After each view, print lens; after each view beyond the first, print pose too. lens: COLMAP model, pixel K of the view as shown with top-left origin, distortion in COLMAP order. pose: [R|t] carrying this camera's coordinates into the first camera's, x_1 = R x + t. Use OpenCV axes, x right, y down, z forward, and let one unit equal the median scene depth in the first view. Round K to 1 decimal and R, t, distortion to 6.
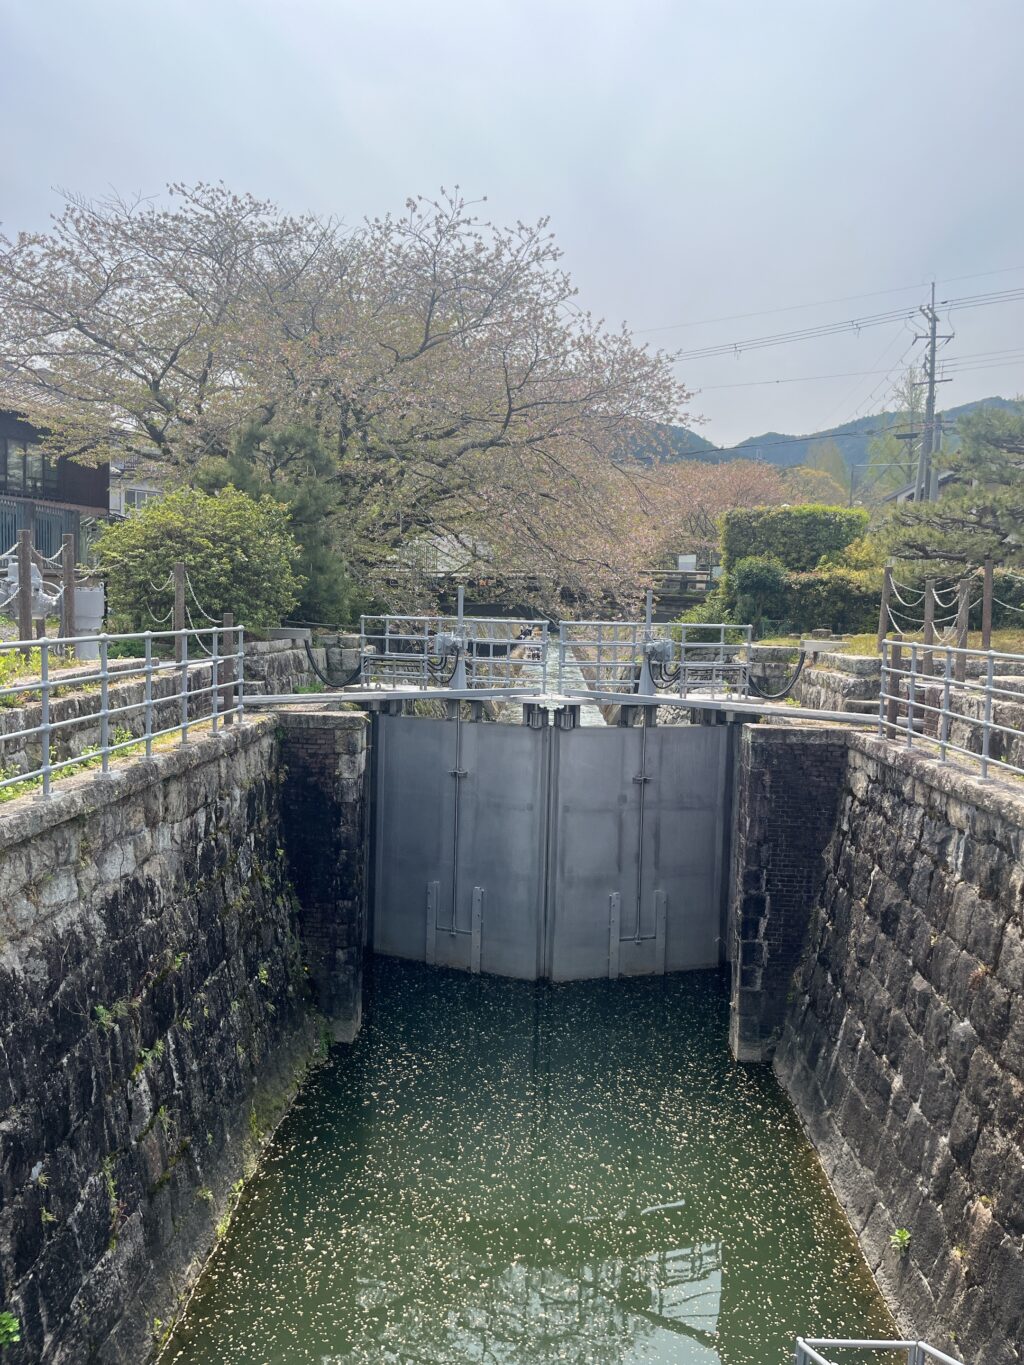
lens RADIAL K [[1031.5, 0, 512.0], [0, 1031.5, 682.5], [0, 0, 1]] dist [0.062664, -0.073877]
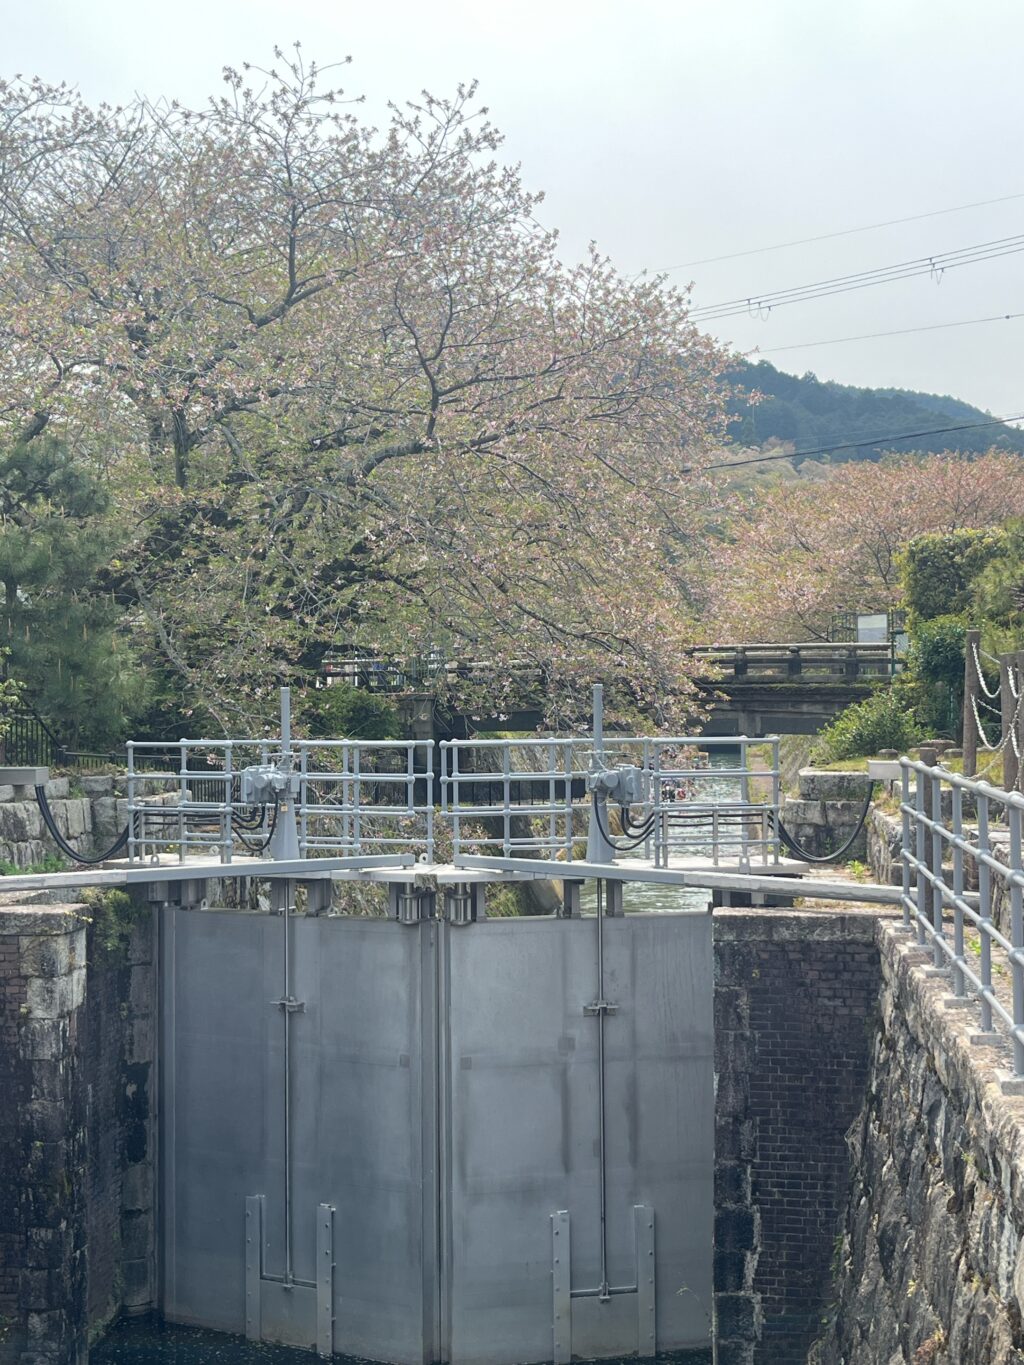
lens RADIAL K [[1762.1, 0, 517.4], [0, 1762.1, 691.6], [0, 0, 1]] dist [0.135479, -0.408095]
pose [[0.995967, -0.034256, -0.082926, 0.167548], [0.027012, 0.995847, -0.086948, 0.001596], [0.085560, 0.084358, 0.992755, -0.005723]]
